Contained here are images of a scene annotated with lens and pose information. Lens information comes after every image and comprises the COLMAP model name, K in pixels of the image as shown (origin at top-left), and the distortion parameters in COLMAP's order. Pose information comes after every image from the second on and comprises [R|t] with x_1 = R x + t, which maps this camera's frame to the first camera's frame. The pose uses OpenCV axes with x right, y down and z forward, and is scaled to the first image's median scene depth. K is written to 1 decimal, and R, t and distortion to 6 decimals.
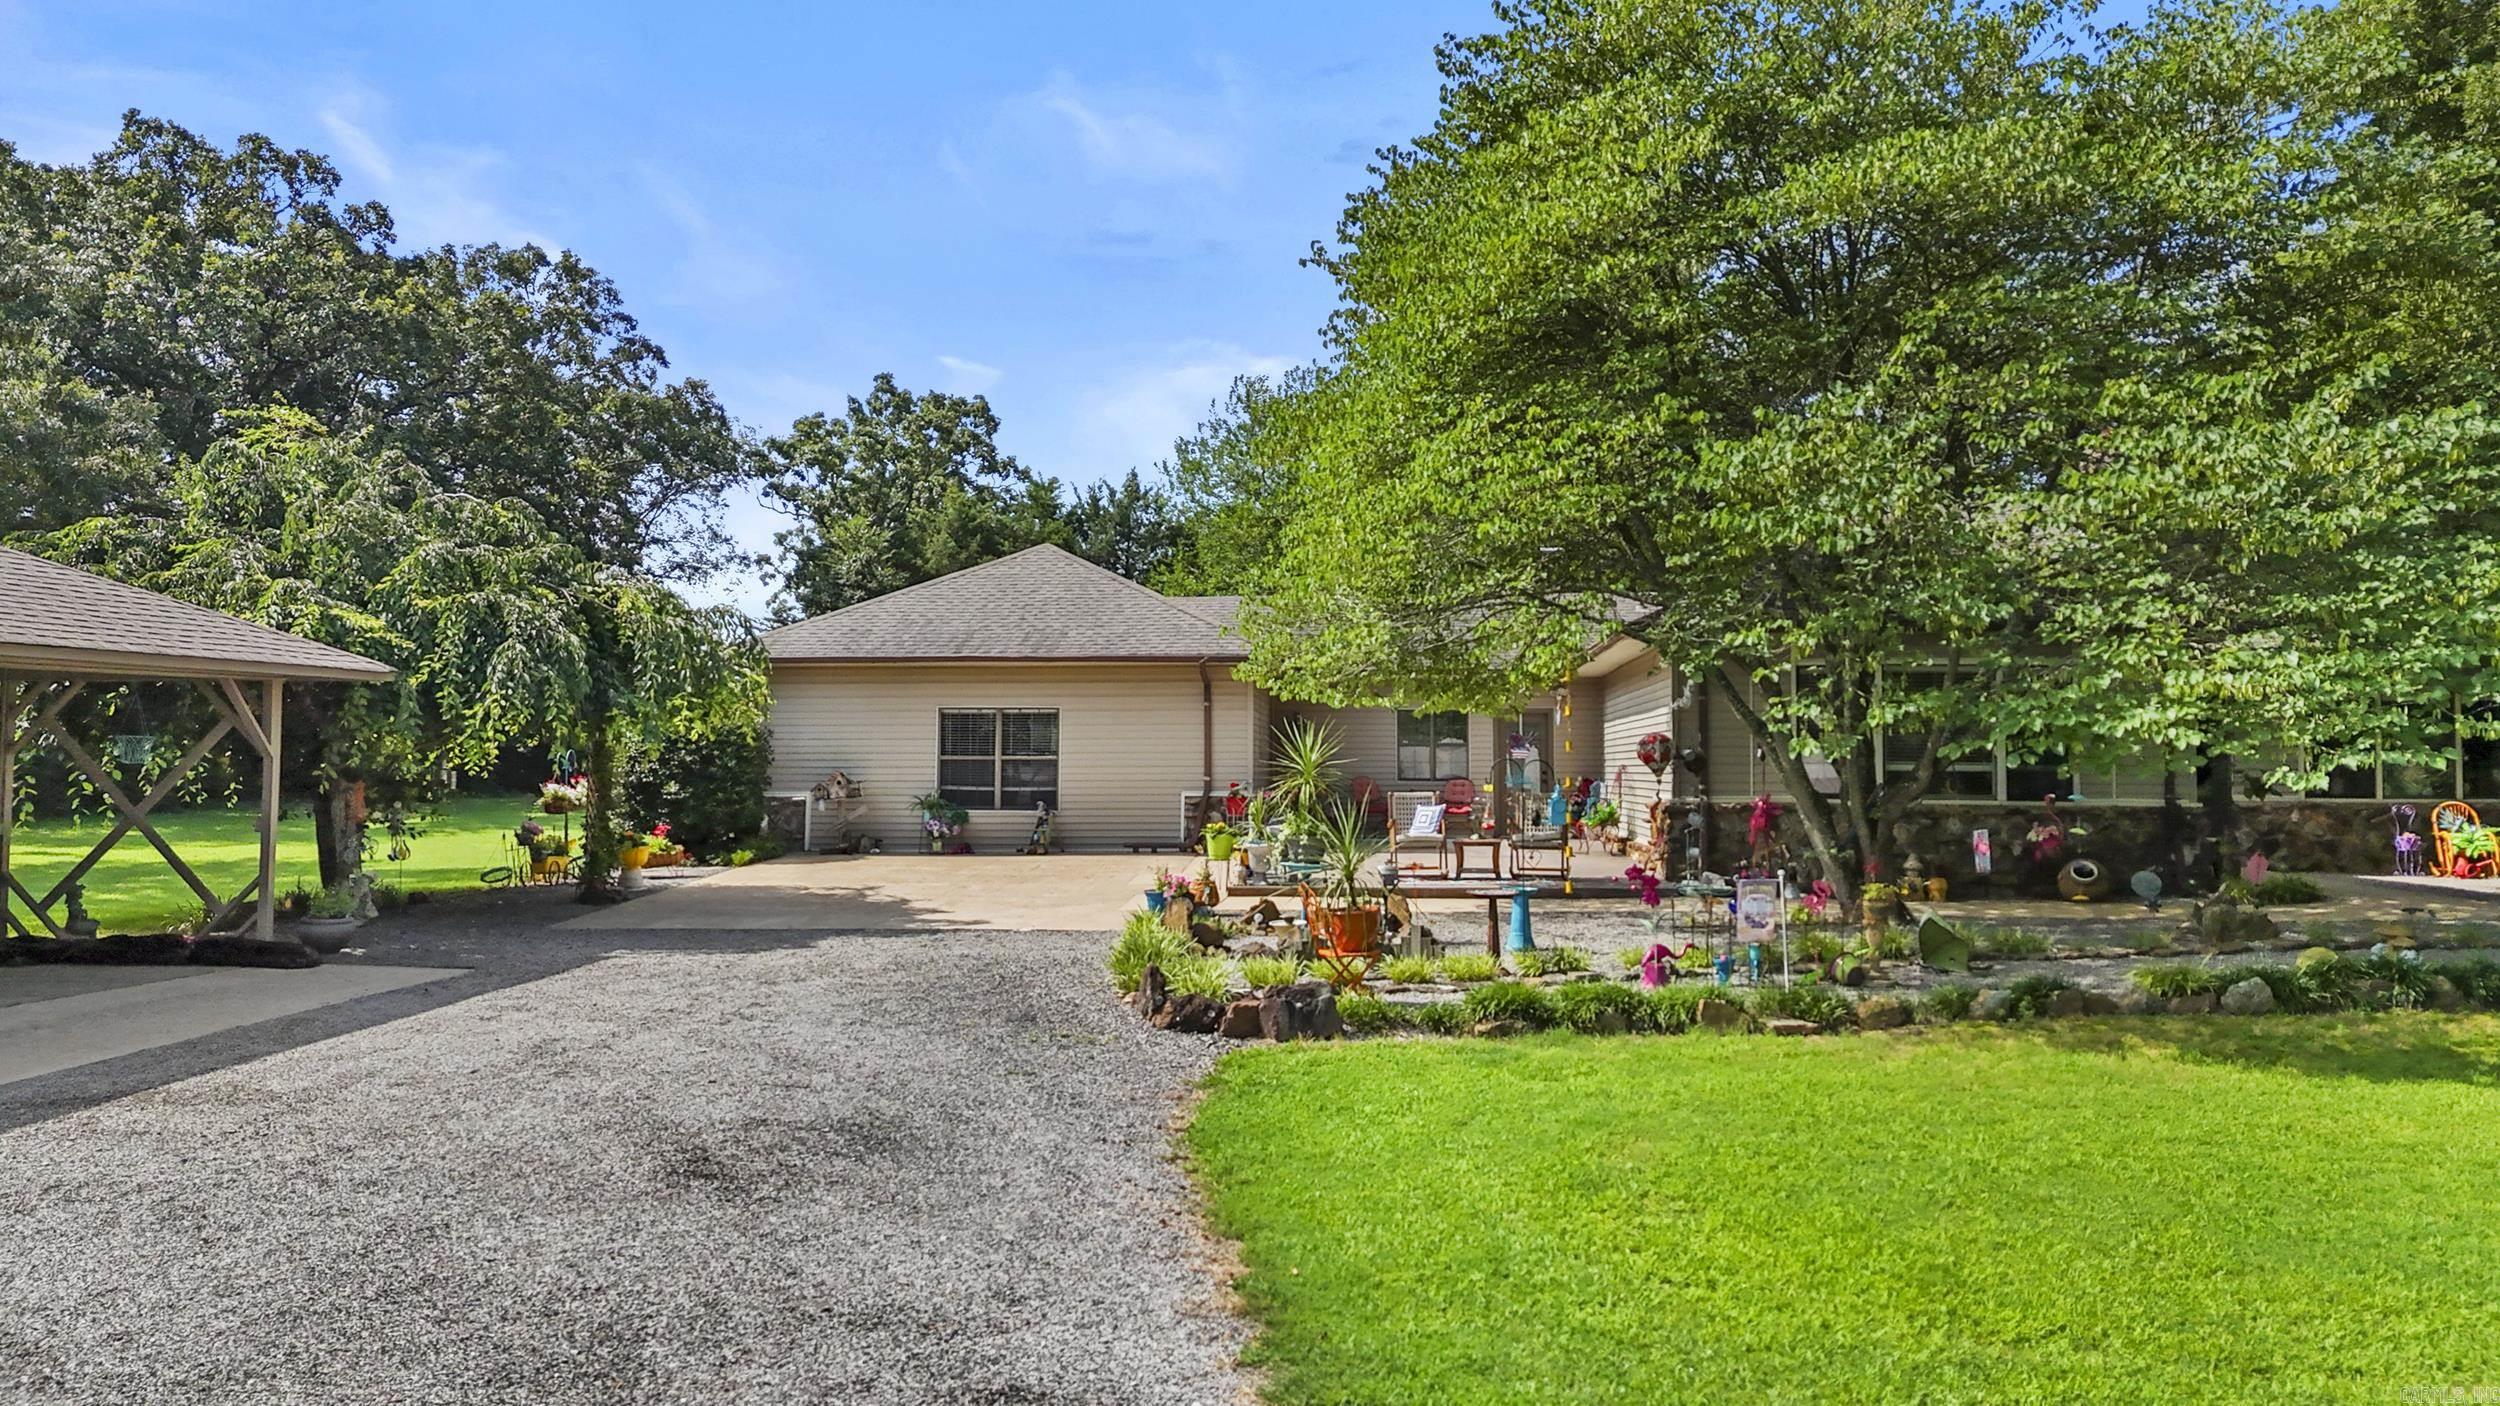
lens RADIAL K [[1835.8, 0, 1250.0], [0, 1835.8, 703.0], [0, 0, 1]] dist [0.093102, -0.119920]
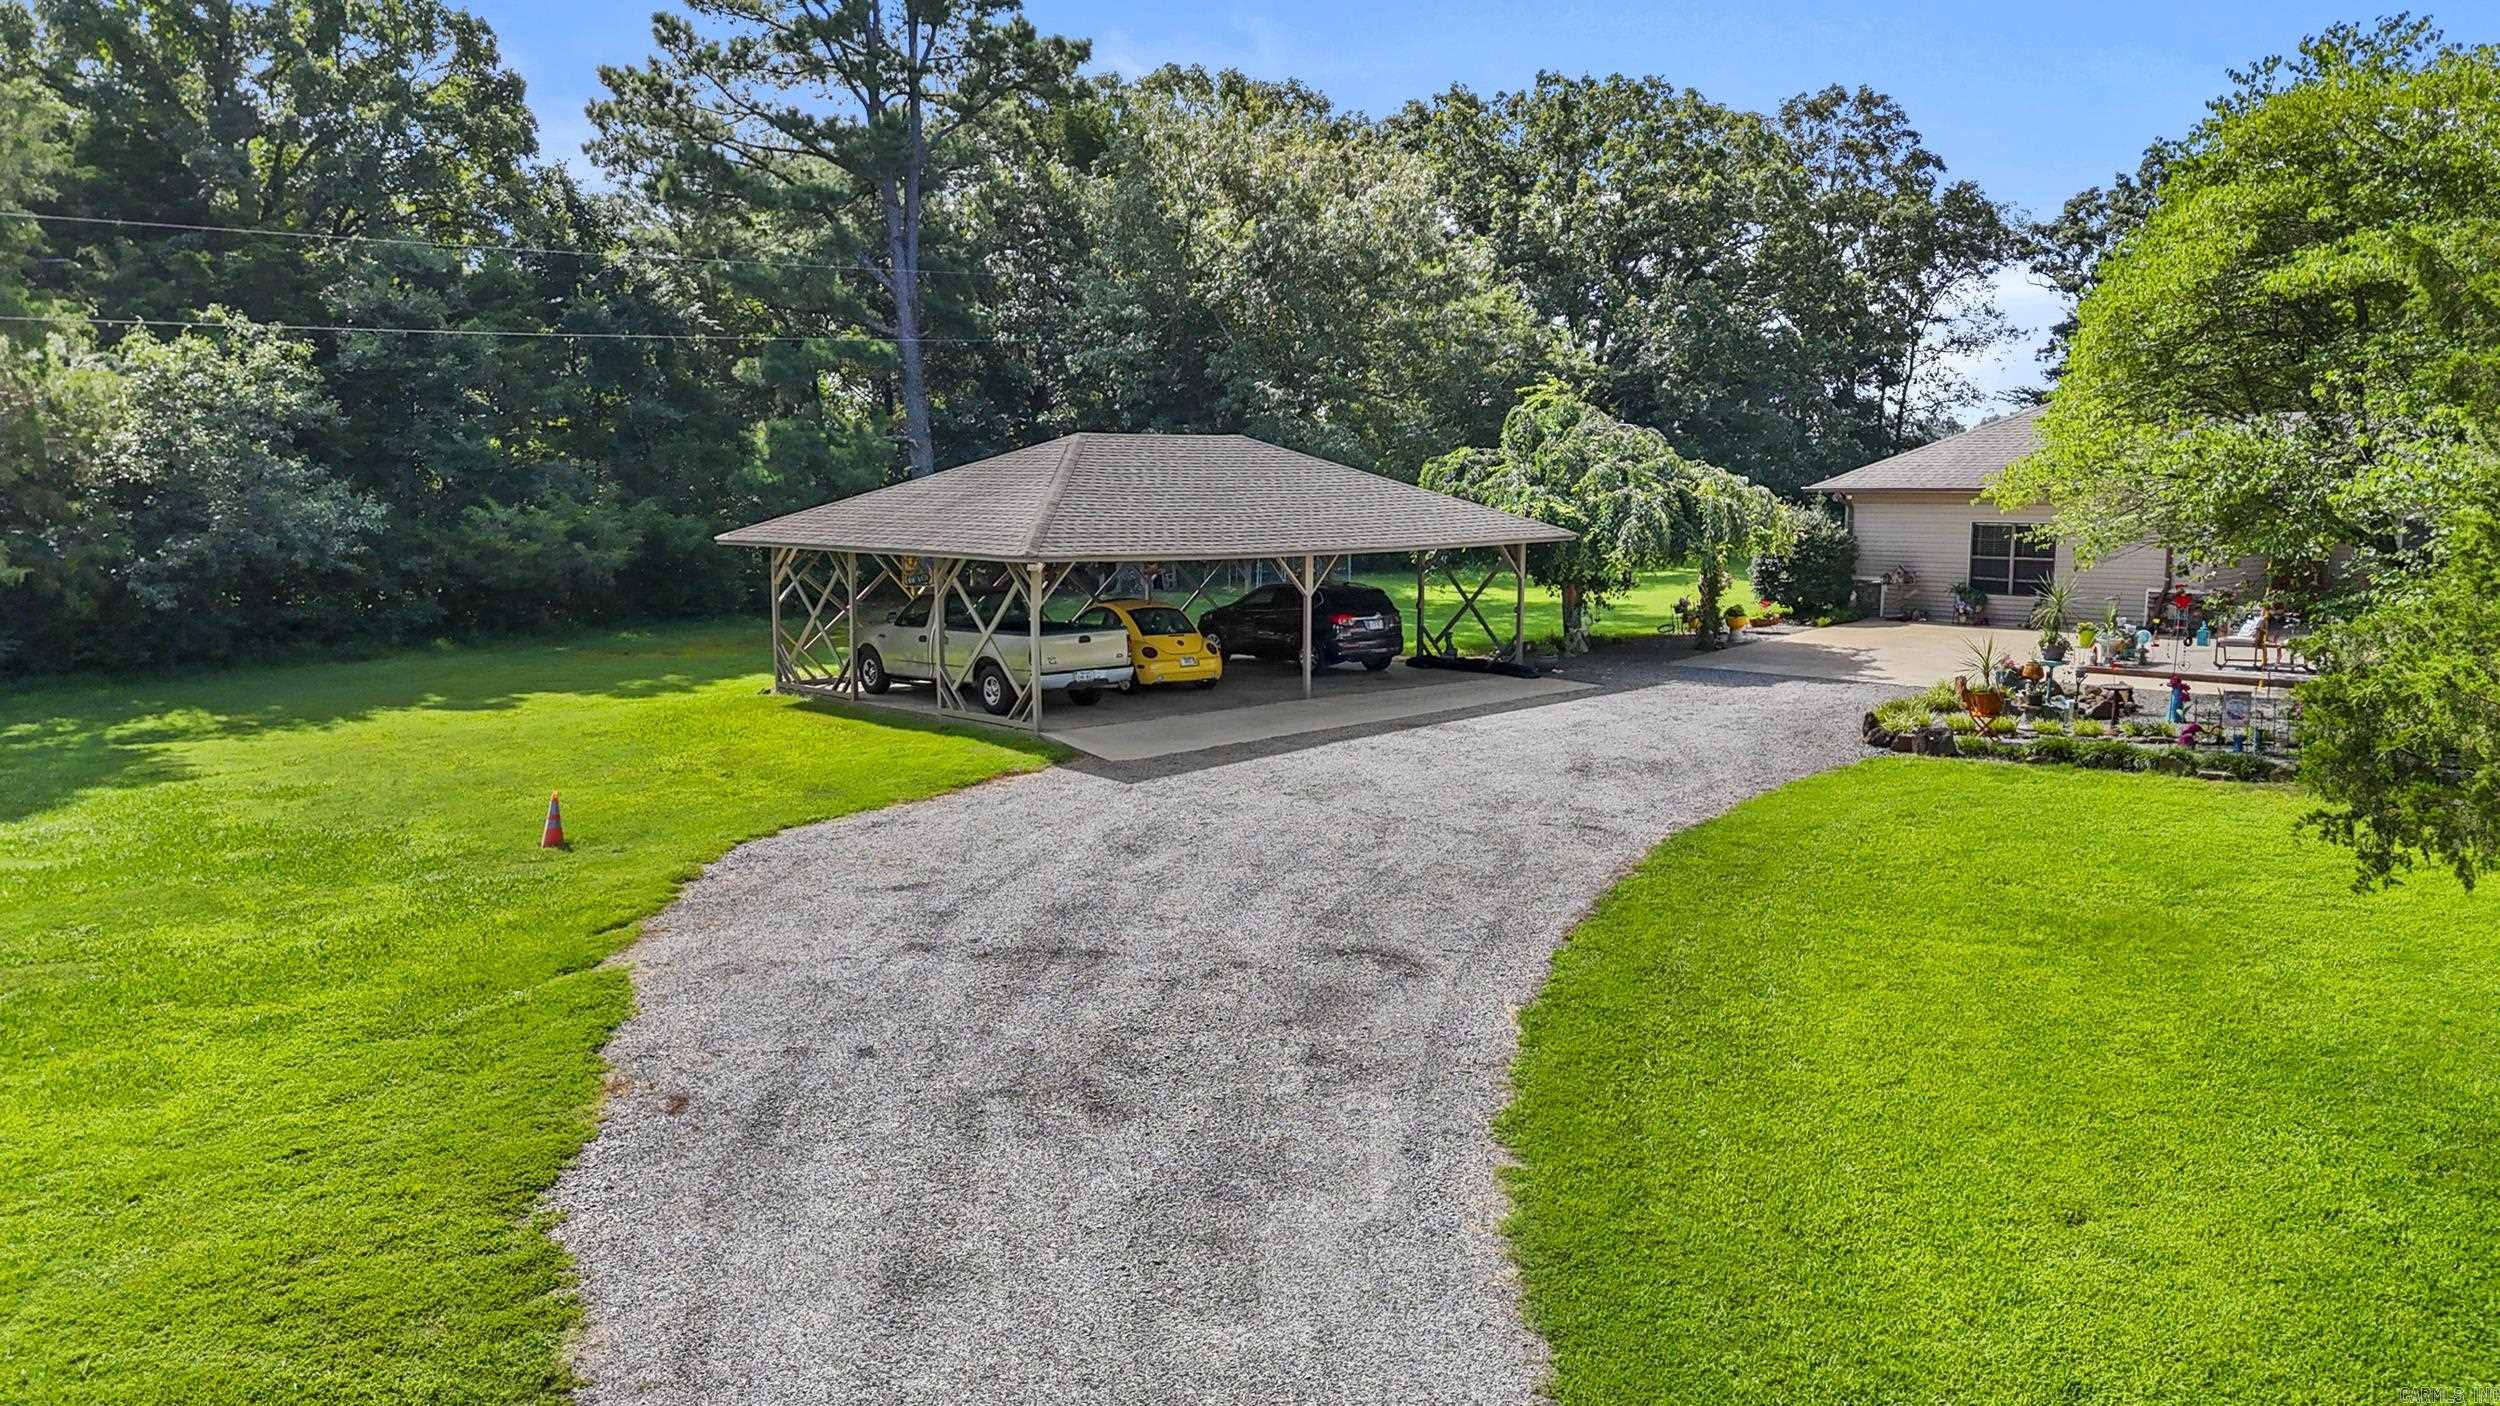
lens RADIAL K [[1736.9, 0, 1250.0], [0, 1736.9, 703.0], [0, 0, 1]] dist [-0.000430, -0.000274]
pose [[0.740646, 0.080784, -0.667021, 0.347284], [0.028479, 0.988079, 0.151290, -0.083654], [0.671292, -0.131049, 0.729516, -0.400657]]
